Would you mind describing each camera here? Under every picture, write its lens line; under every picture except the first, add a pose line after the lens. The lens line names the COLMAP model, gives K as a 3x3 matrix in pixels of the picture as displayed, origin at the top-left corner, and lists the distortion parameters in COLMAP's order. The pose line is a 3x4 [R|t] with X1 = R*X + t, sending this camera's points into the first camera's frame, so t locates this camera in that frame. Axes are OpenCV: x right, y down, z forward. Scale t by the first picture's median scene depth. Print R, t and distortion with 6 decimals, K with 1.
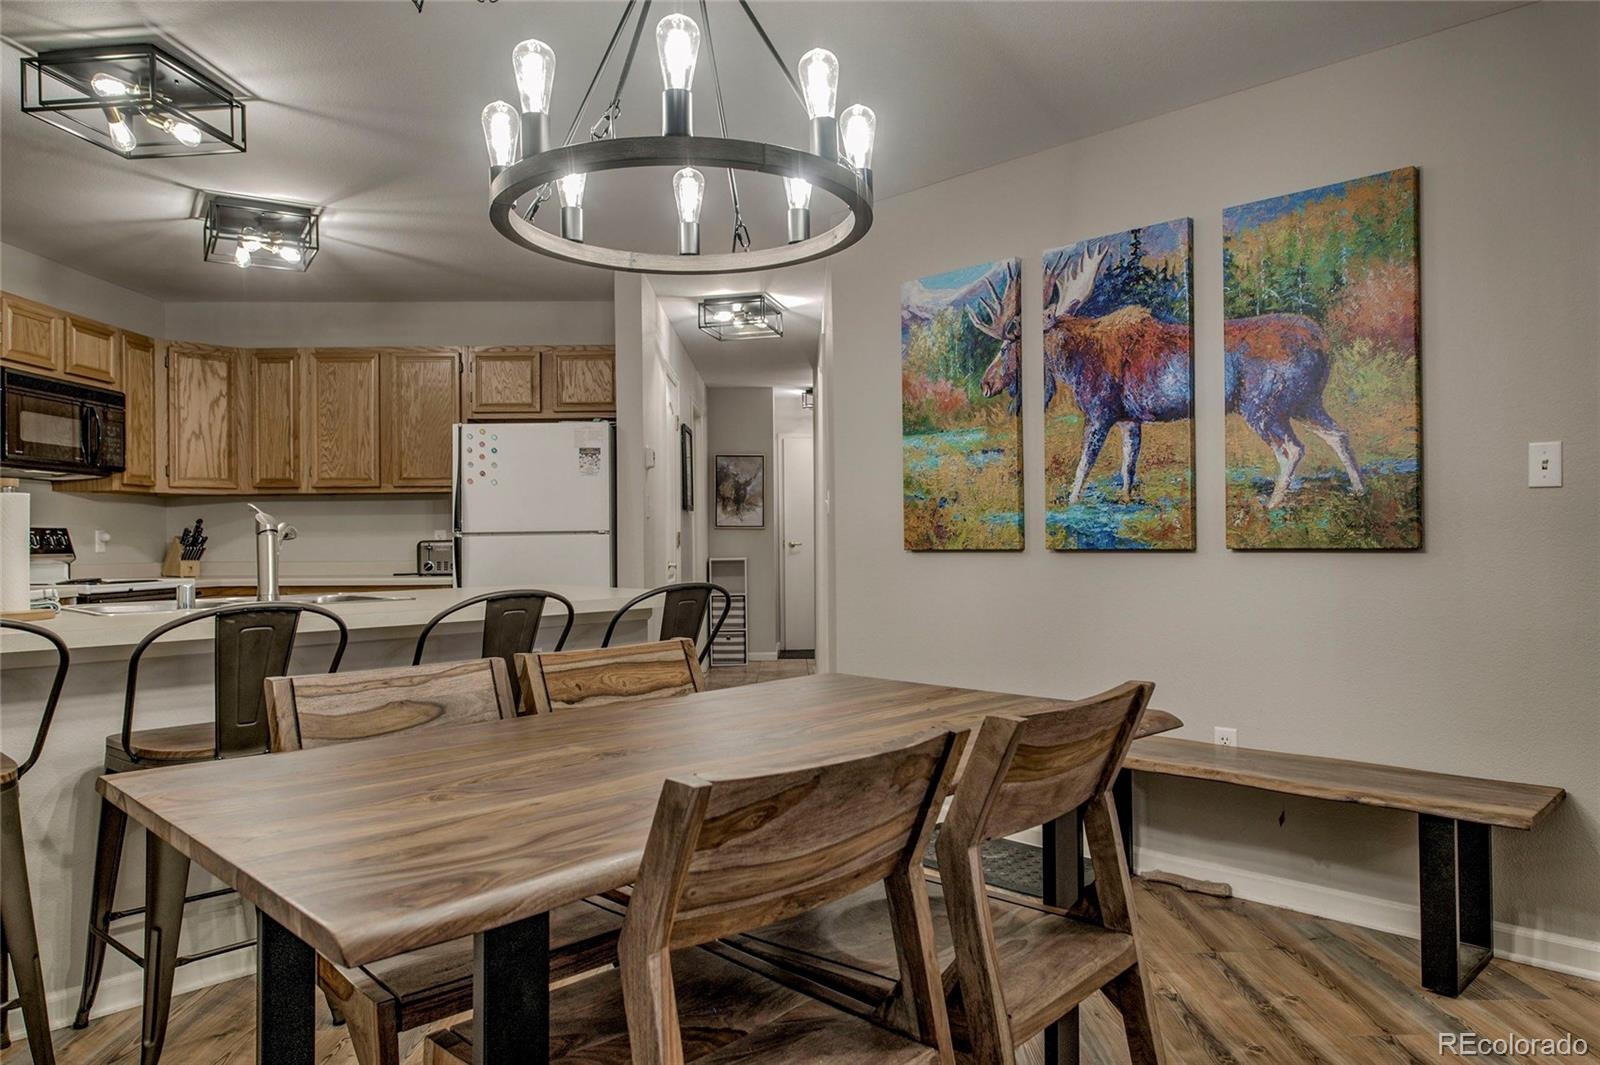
lens RADIAL K [[1064.8, 0, 800.0], [0, 1064.8, 532.5], [0, 0, 1]] dist [0.000477, -0.000269]
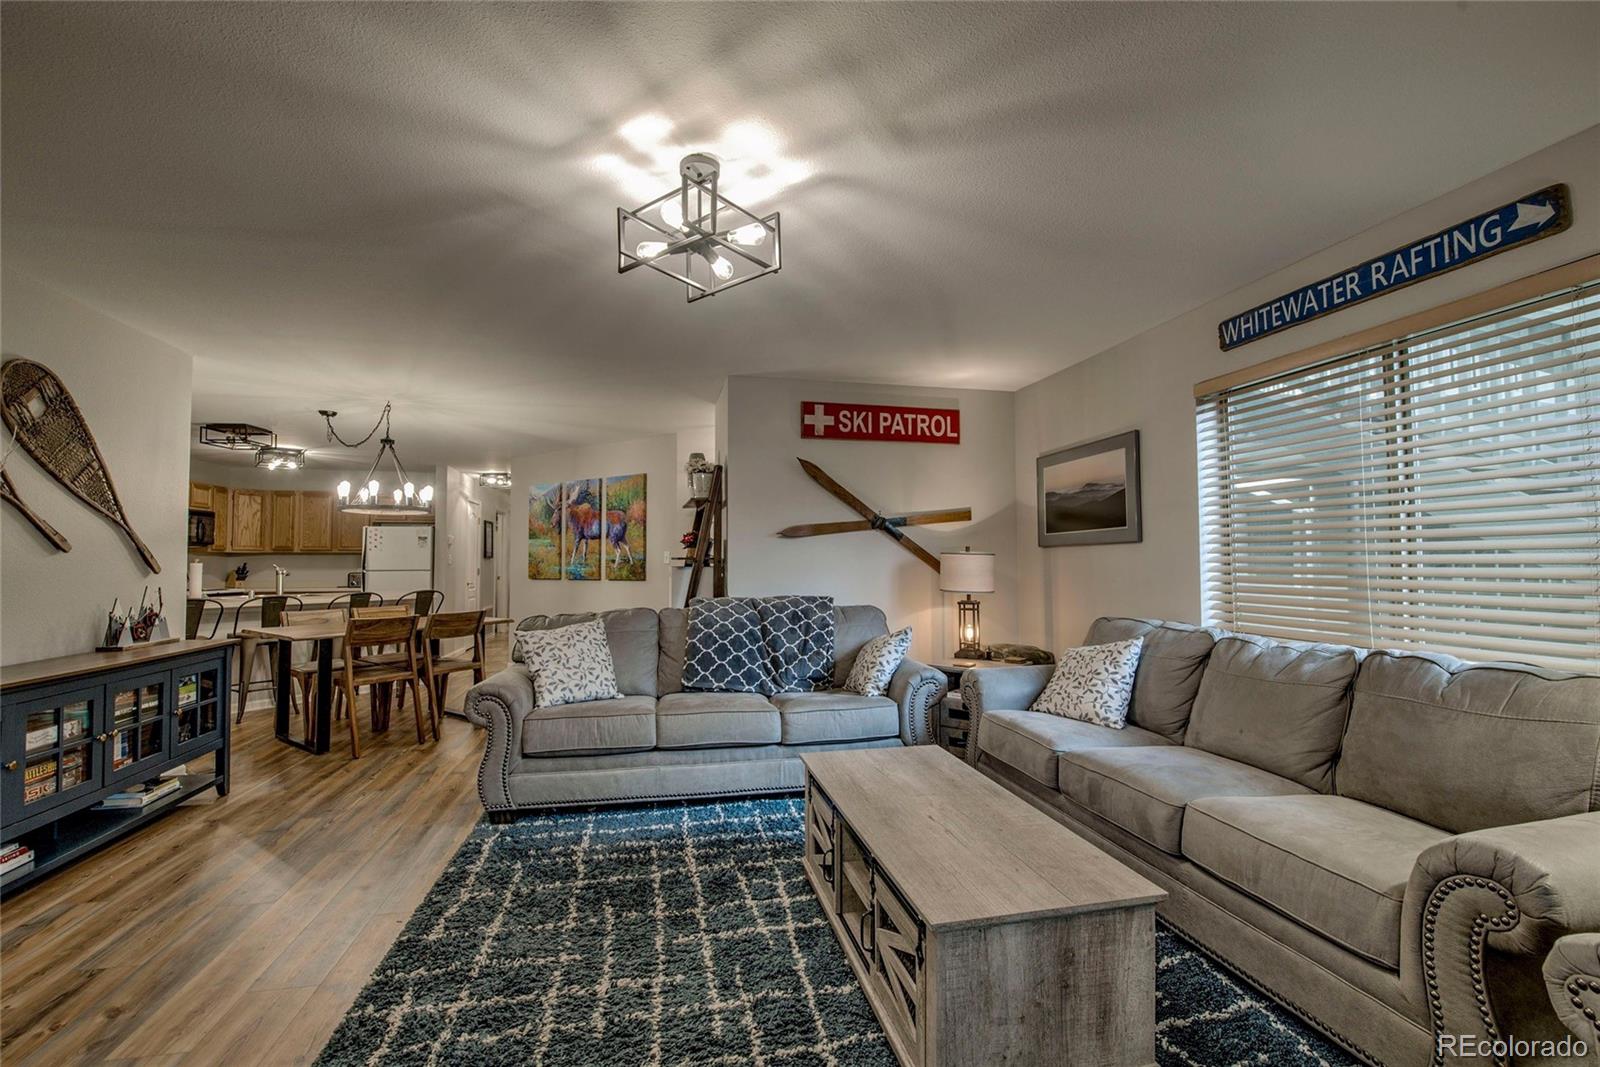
lens RADIAL K [[661.8, 0, 793.5], [0, 661.8, 537.9], [0, 0, 1]] dist [-0.011413, -0.004504]
pose [[0.978410, 0.015340, 0.206104, 0.355490], [-0.008242, 0.999344, -0.035255, -0.030209], [-0.206510, 0.032795, 0.977895, -0.739047]]
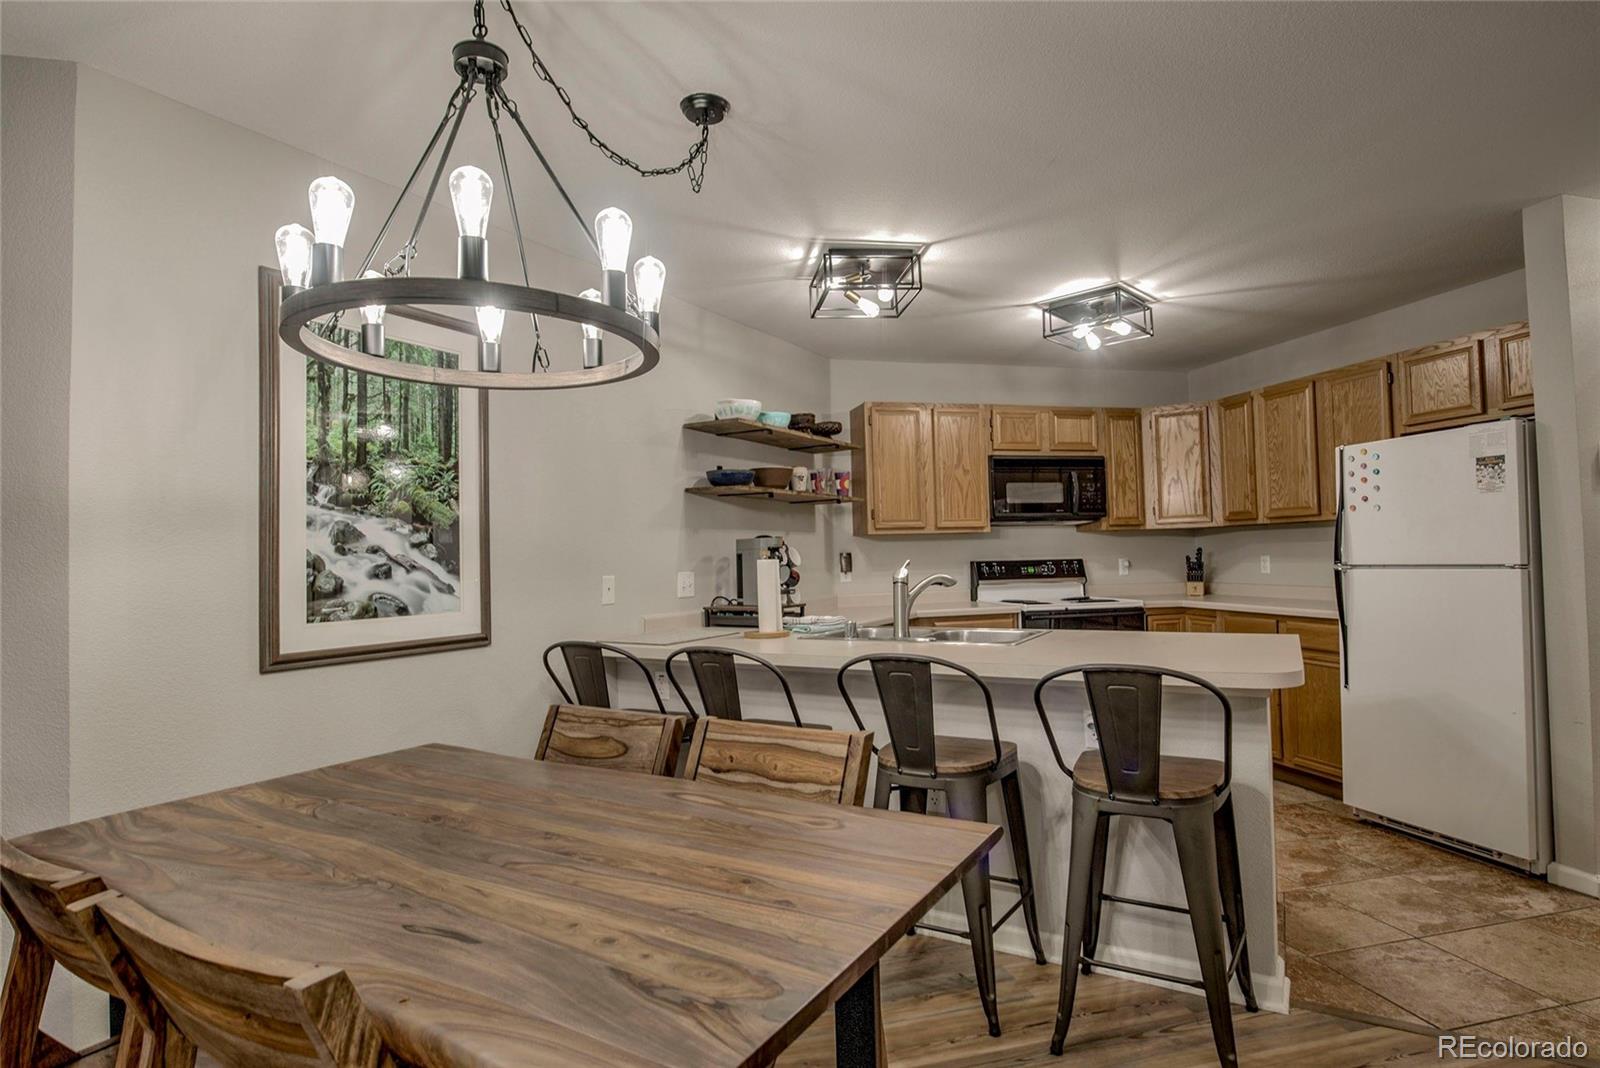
lens RADIAL K [[831.7, 0, 799.1], [0, 831.7, 528.6], [0, 0, 1]] dist [0.001177, 0.000345]
pose [[0.244162, -0.030012, -0.969270, 0.272968], [0.027159, 0.999341, -0.024101, -0.027410], [0.969354, -0.020440, 0.244816, 0.383579]]
